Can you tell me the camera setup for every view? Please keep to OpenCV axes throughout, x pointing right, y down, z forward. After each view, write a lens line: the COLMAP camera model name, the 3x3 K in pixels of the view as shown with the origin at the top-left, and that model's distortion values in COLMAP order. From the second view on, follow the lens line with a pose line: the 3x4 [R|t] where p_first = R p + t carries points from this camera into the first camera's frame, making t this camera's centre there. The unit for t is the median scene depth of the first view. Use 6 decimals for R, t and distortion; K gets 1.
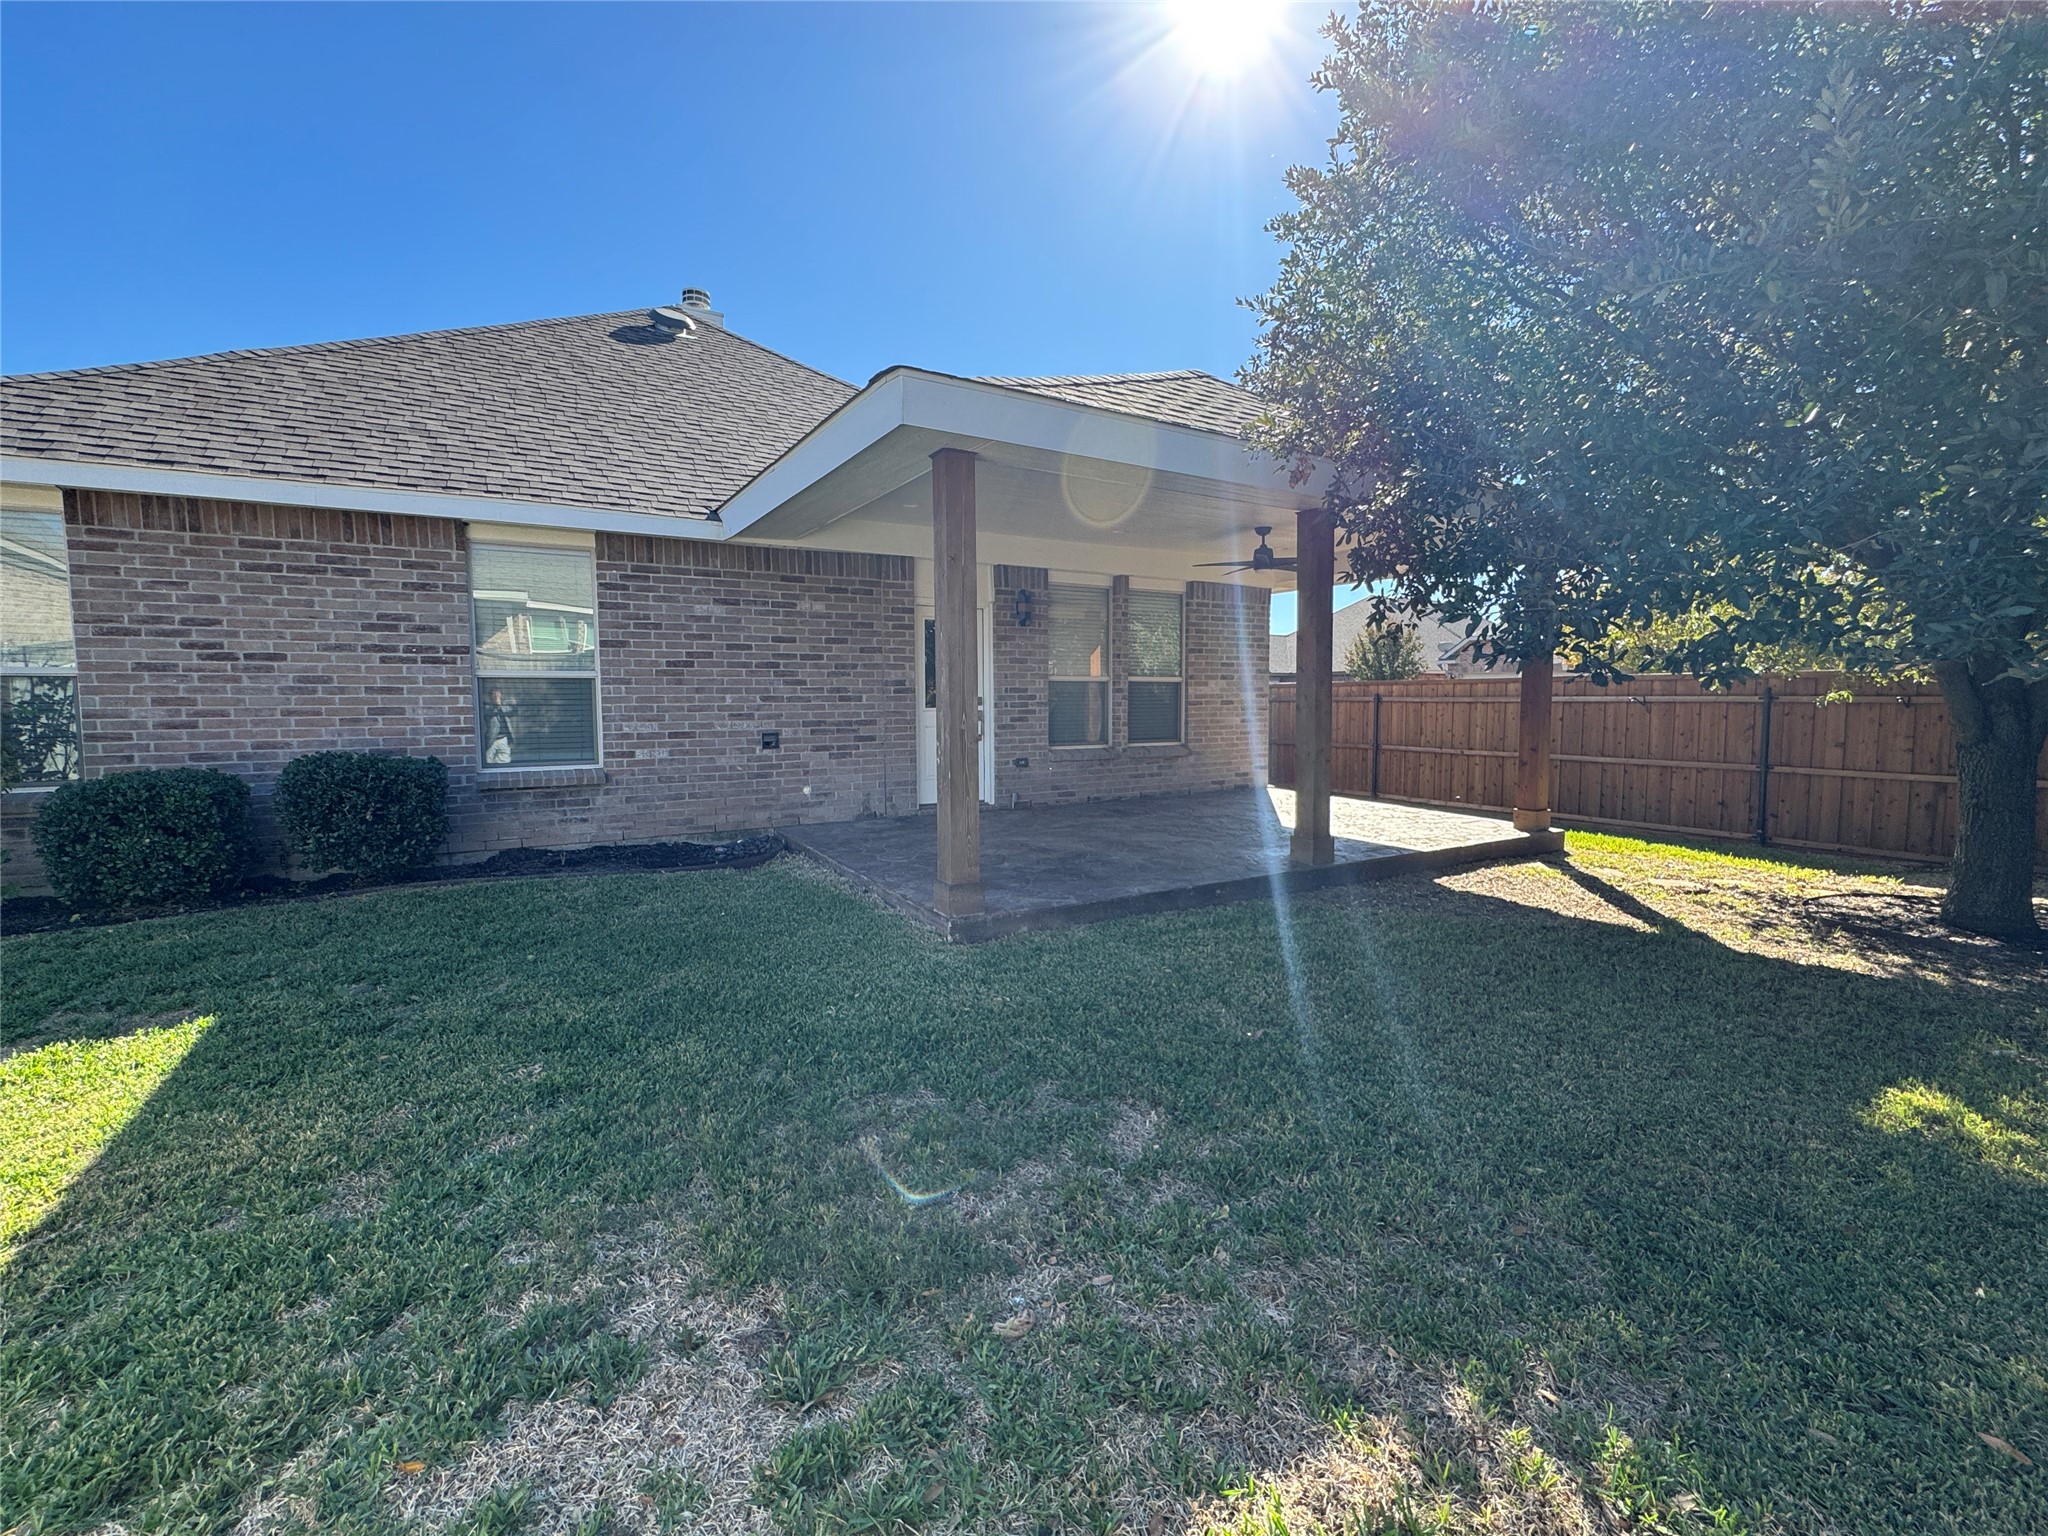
lens RADIAL K [[873.9, 0, 1022.8], [0, 873.9, 762.0], [0, 0, 1]] dist [-0.001466, 0.000000]
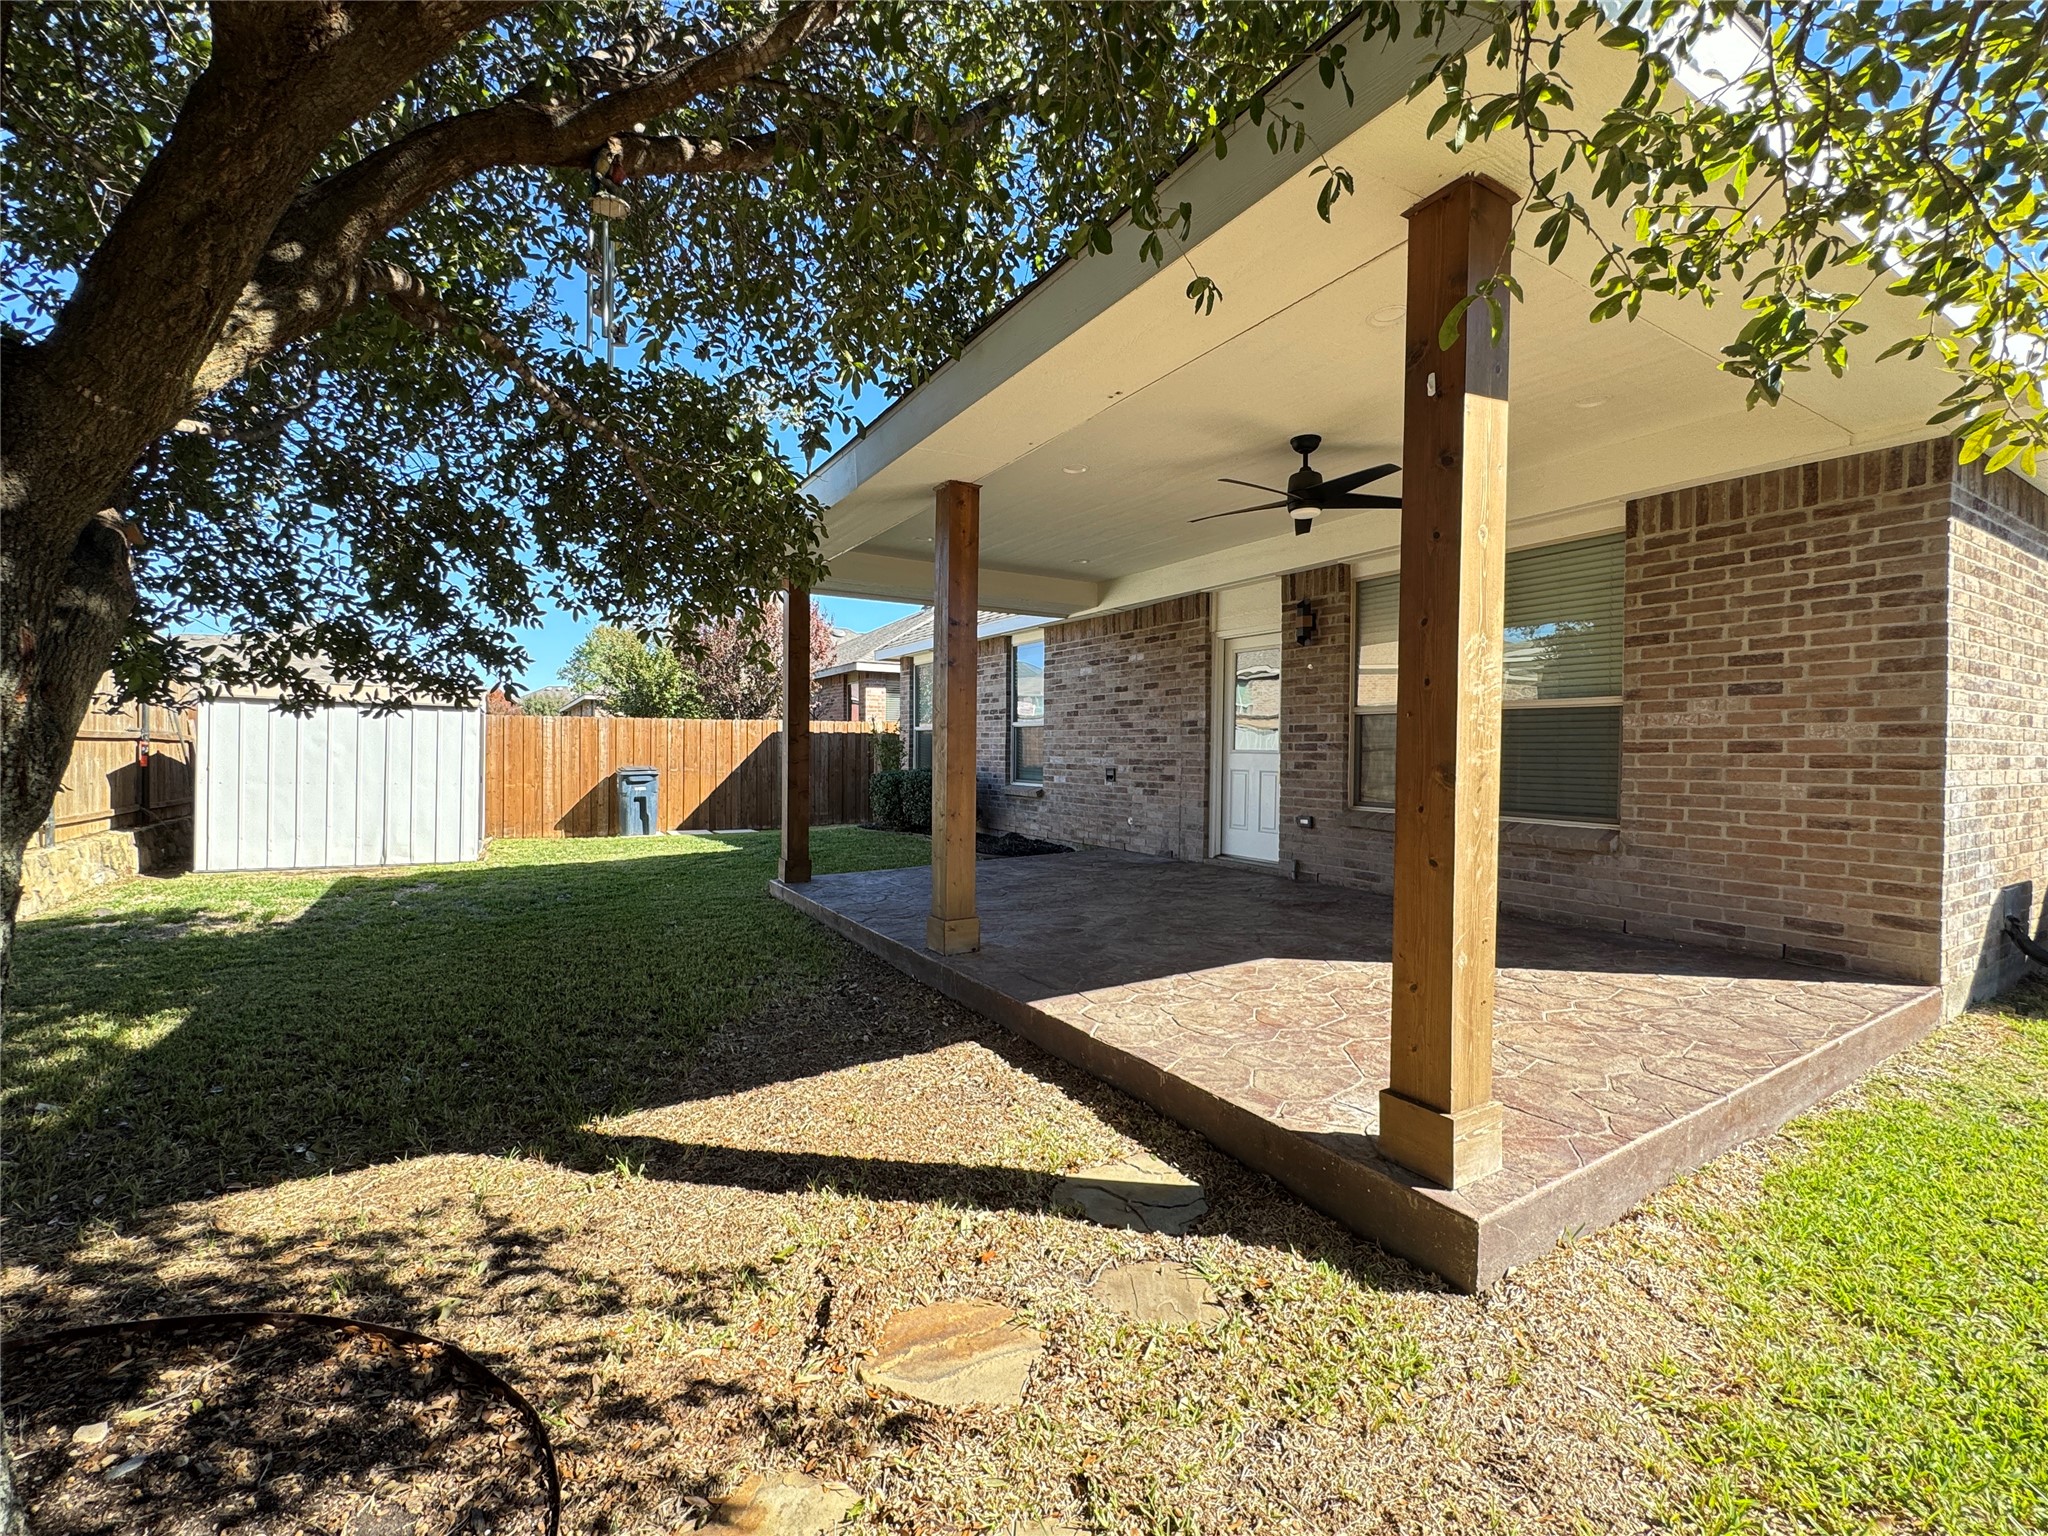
lens RADIAL K [[873.9, 0, 1026.3], [0, 873.9, 760.4], [0, 0, 1]] dist [-0.001466, 0.000000]
pose [[0.014231, 0.018040, -0.999736, 0.878858], [-0.079396, 0.996701, 0.016855, -0.053564], [0.996742, 0.079135, 0.015616, 0.847798]]
